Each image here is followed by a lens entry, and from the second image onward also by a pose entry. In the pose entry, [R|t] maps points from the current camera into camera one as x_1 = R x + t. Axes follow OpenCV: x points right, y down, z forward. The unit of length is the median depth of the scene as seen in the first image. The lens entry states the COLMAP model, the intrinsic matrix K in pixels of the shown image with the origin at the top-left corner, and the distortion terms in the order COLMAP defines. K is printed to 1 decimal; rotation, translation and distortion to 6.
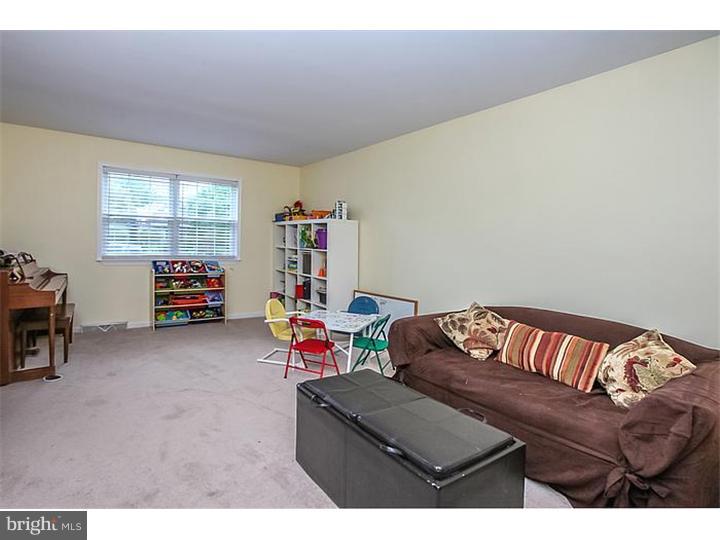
lens RADIAL K [[334.3, 0, 361.1], [0, 334.3, 261.6], [0, 0, 1]] dist [0.000037, -0.000399]
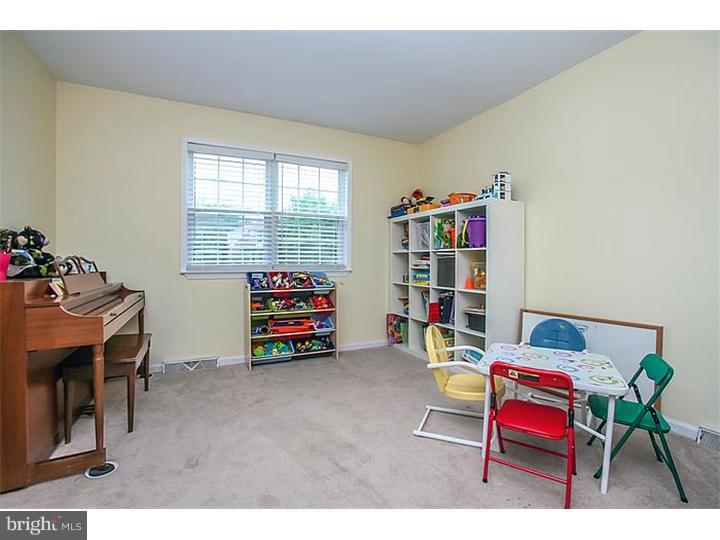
lens RADIAL K [[373.5, 0, 357.1], [0, 373.5, 252.6], [0, 0, 1]] dist [-0.019817, 0.000726]
pose [[0.966553, -0.051743, -0.251194, -0.166780], [0.034209, 0.996695, -0.073680, 0.020345], [0.254176, 0.062622, 0.965128, 0.246216]]
